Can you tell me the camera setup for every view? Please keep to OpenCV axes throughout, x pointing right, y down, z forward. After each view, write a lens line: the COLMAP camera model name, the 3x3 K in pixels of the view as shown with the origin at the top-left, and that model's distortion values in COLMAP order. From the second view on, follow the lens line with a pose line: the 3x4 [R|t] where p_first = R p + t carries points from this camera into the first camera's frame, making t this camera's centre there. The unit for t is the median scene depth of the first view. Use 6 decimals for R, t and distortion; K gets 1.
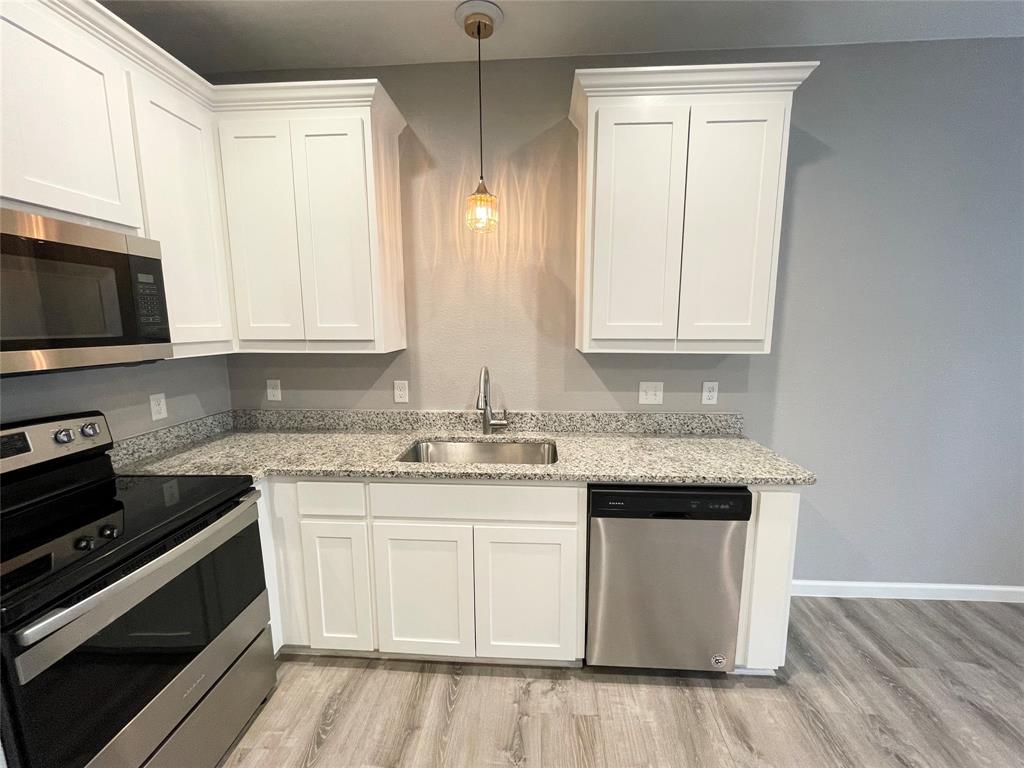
lens RADIAL K [[414.6, 0, 513.4], [0, 414.6, 382.1], [0, 0, 1]] dist [-0.002370, -0.000285]
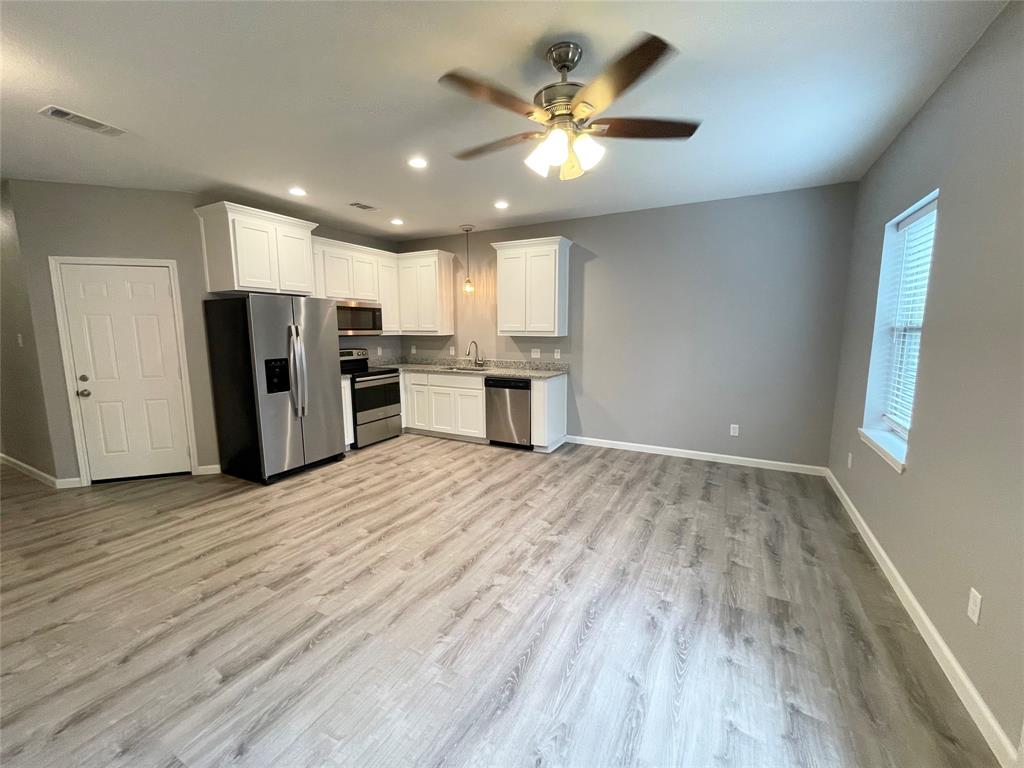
lens RADIAL K [[414.6, 0, 513.4], [0, 414.6, 382.1], [0, 0, 1]] dist [-0.002370, -0.000285]
pose [[0.911551, 0.055398, -0.407438, 1.502008], [-0.059682, 0.998215, 0.002197, 0.244240], [0.406832, 0.022314, 0.913230, -1.605142]]
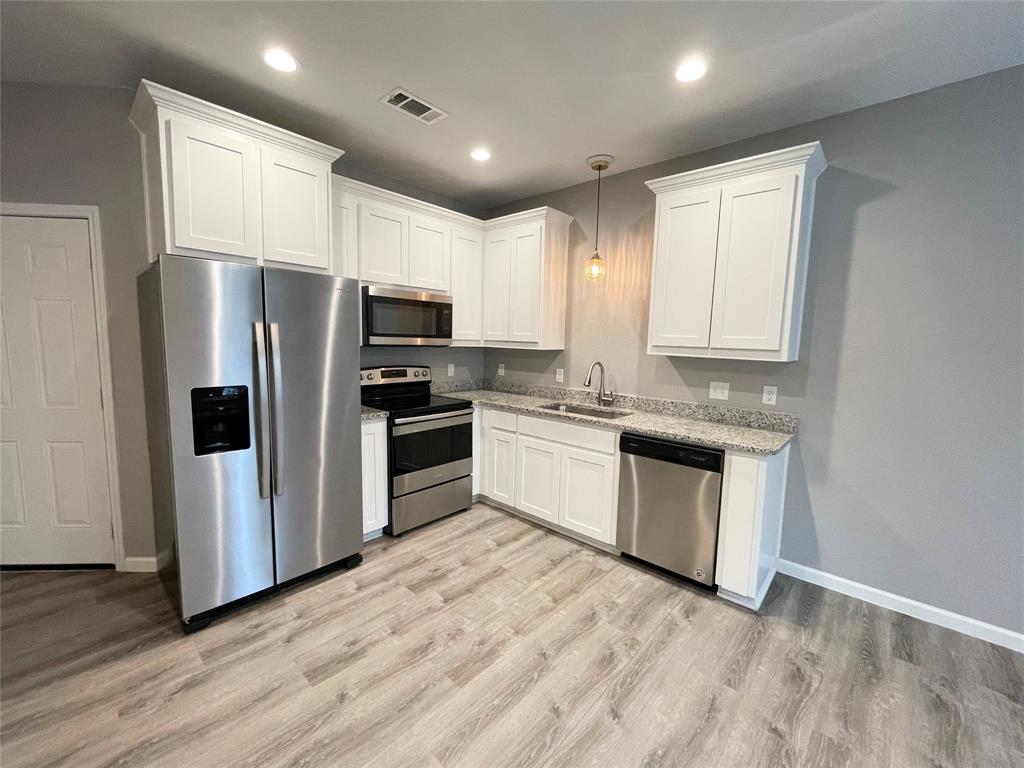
lens RADIAL K [[414.6, 0, 513.4], [0, 414.6, 382.1], [0, 0, 1]] dist [-0.002370, -0.000285]
pose [[0.783117, 0.089125, -0.615455, 0.763392], [-0.117896, 0.993007, -0.006215, 0.102272], [0.610597, 0.077426, 0.788147, -0.517071]]
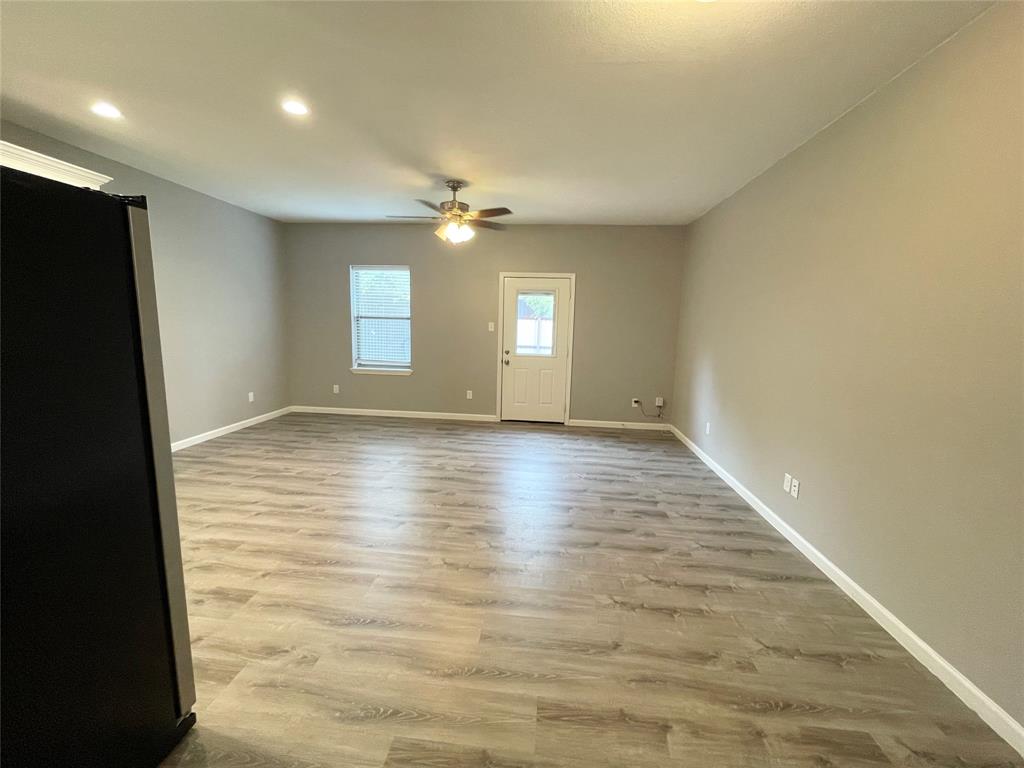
lens RADIAL K [[414.6, 0, 513.4], [0, 414.6, 382.1], [0, 0, 1]] dist [-0.002370, -0.000285]
pose [[0.029933, -0.137647, 0.990029, -1.237661], [0.115477, 0.984317, 0.133361, 0.165963], [-0.992859, 0.110333, 0.045358, -0.865360]]
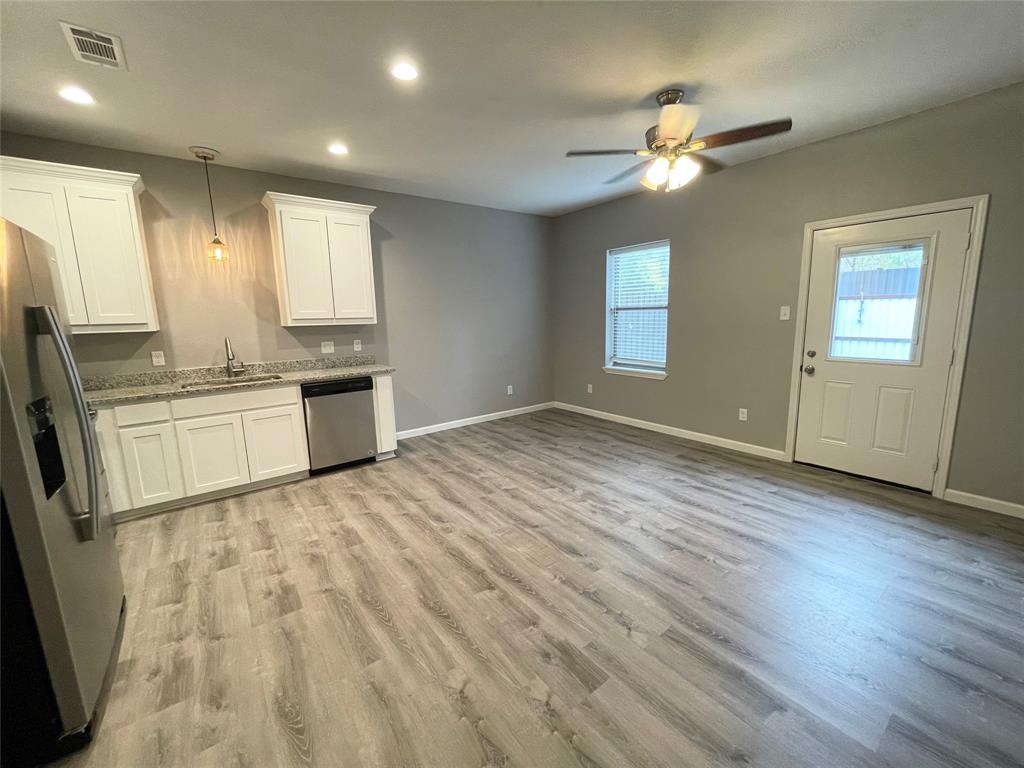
lens RADIAL K [[414.6, 0, 513.4], [0, 414.6, 382.1], [0, 0, 1]] dist [-0.002370, -0.000285]
pose [[0.753473, -0.121499, 0.646155, -0.356330], [0.115134, 0.991974, 0.052269, 0.229584], [-0.647319, 0.035011, 0.761414, -1.285375]]
